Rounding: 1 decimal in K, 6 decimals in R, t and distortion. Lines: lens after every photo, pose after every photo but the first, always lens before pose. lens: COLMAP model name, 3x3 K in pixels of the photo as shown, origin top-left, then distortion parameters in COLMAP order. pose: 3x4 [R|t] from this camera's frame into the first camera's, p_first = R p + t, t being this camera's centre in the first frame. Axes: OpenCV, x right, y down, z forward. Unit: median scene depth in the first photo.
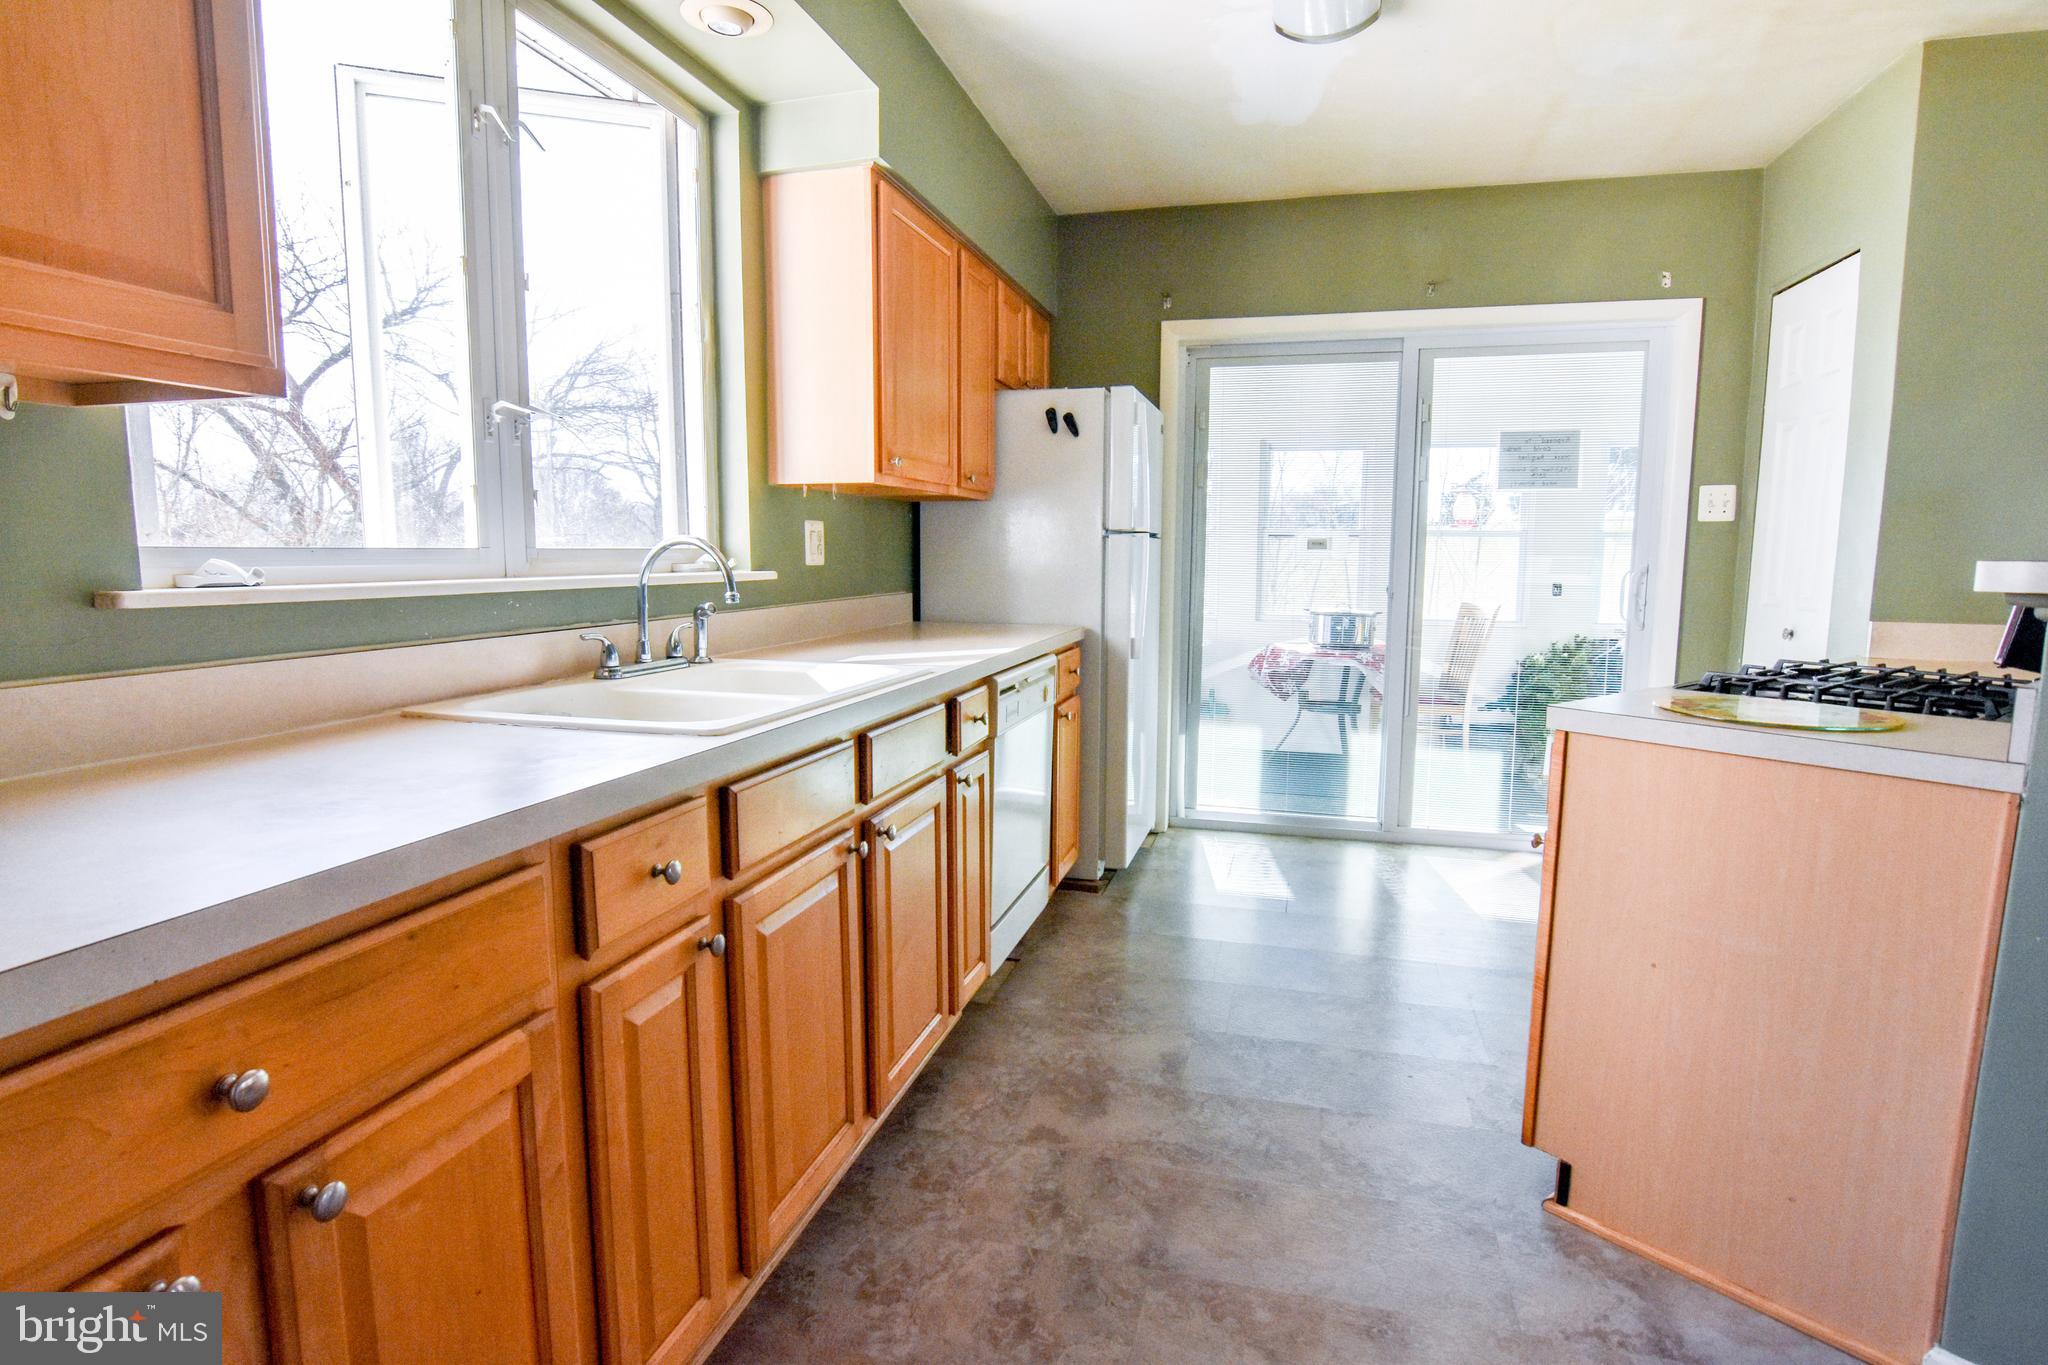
lens RADIAL K [[1059.9, 0, 1026.9], [0, 1059.9, 680.4], [0, 0, 1]] dist [-0.024392, -0.002997]
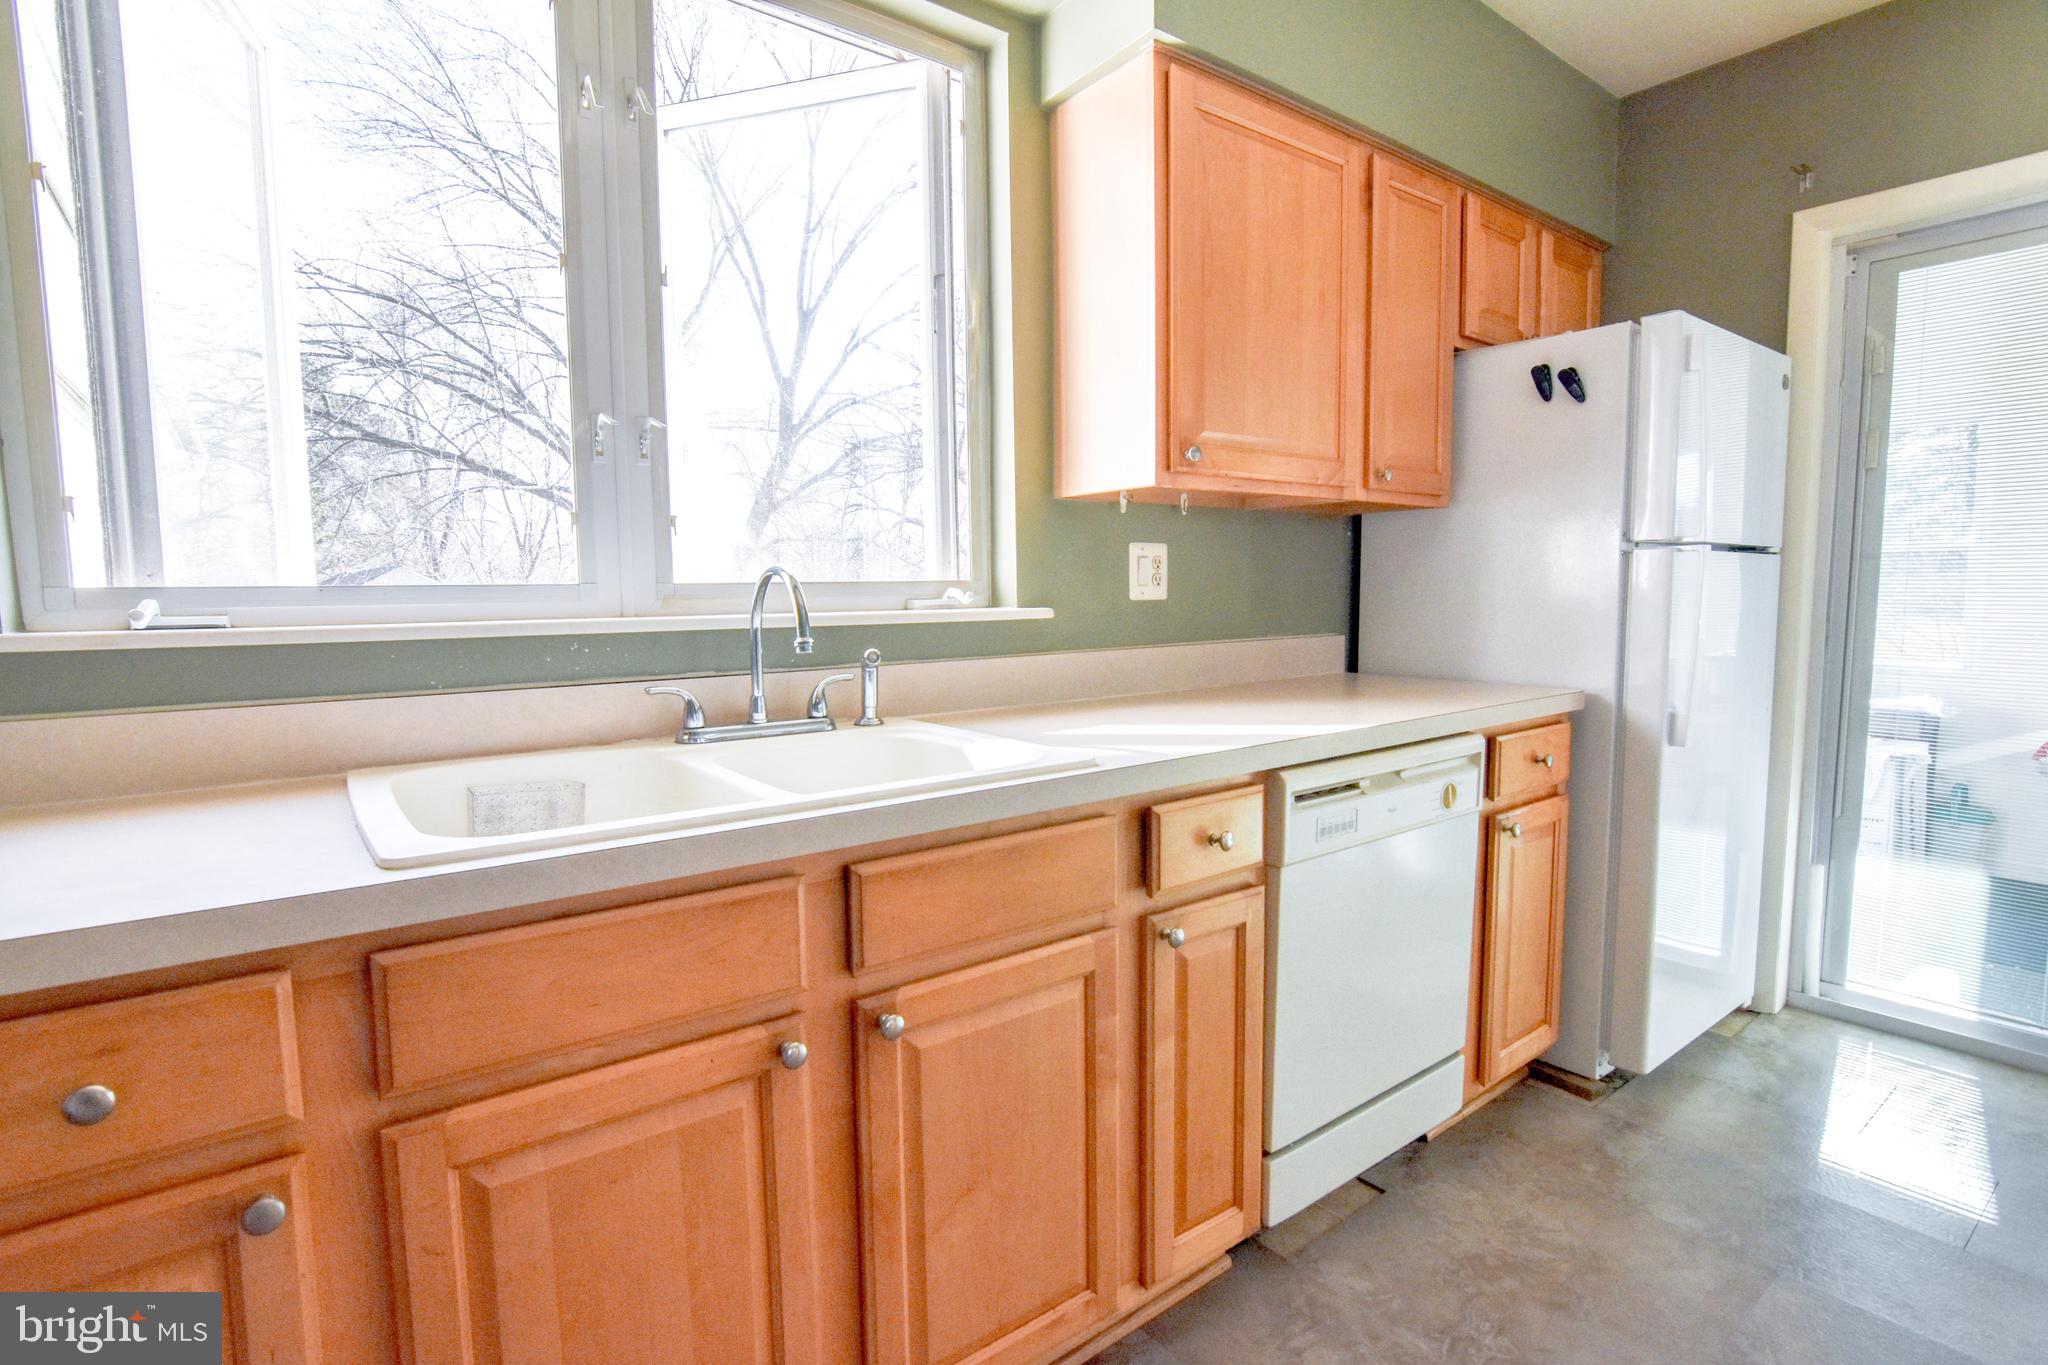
lens RADIAL K [[1004.0, 0, 1026.5], [0, 1004.0, 680.8], [0, 0, 1]] dist [-0.035160, 0.011685]
pose [[0.794267, 0.041927, -0.606121, 0.209533], [-0.058202, 0.998279, -0.007216, -0.044908], [0.604775, 0.041009, 0.795340, 0.419439]]
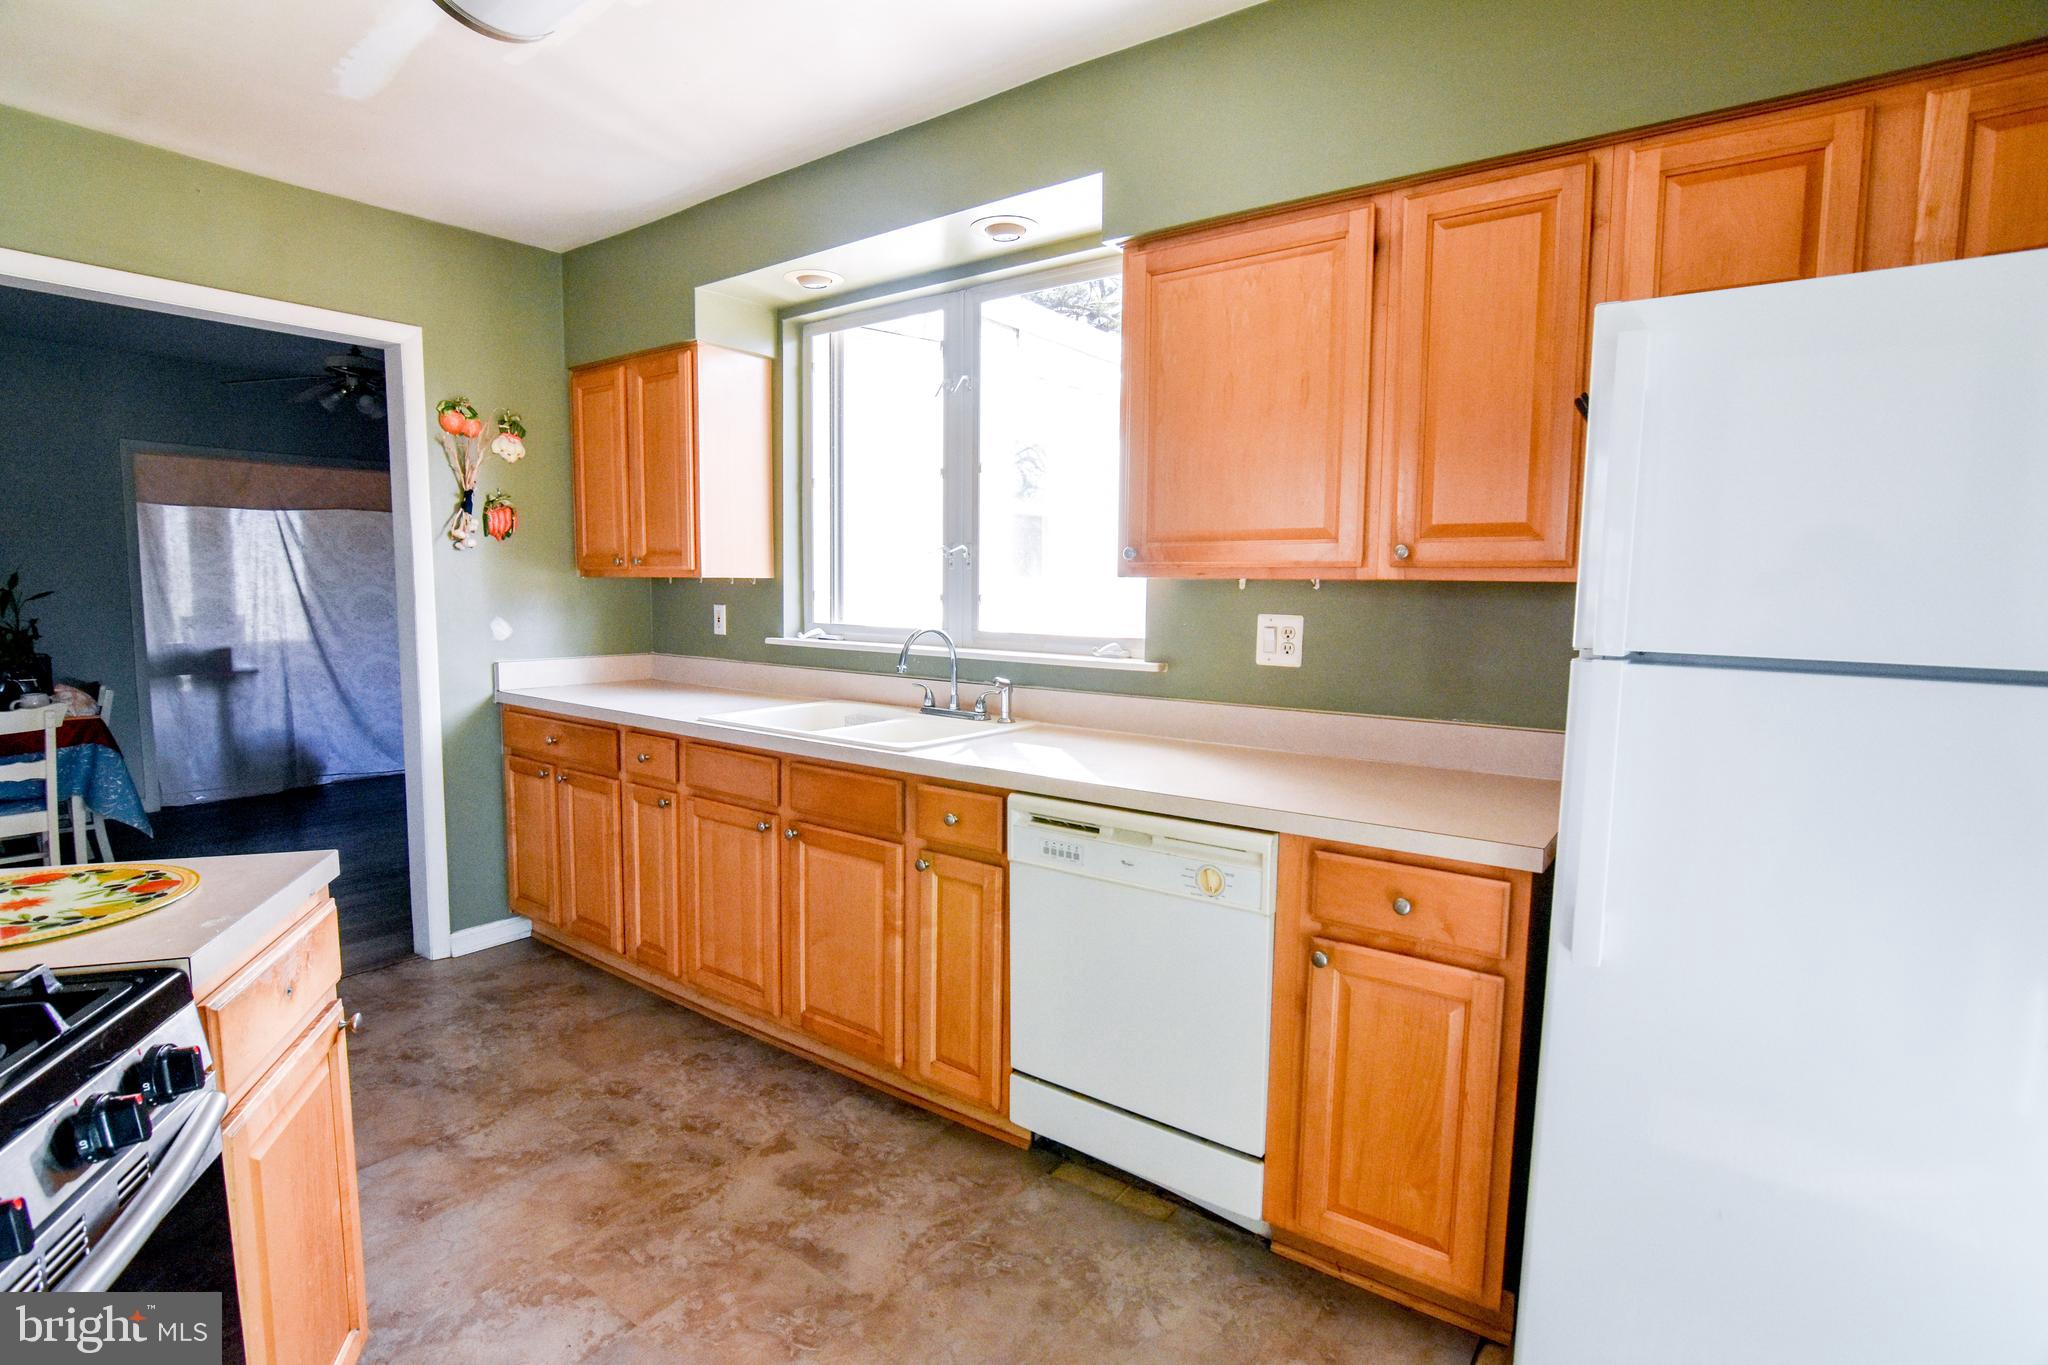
lens RADIAL K [[1004.0, 0, 1021.9], [0, 1004.0, 681.9], [0, 0, 1]] dist [-0.035160, 0.011685]
pose [[-0.364939, 0.082504, -0.927369, 0.740729], [-0.126077, 0.982512, 0.137024, -0.211924], [0.922456, 0.166925, -0.348155, 1.276714]]
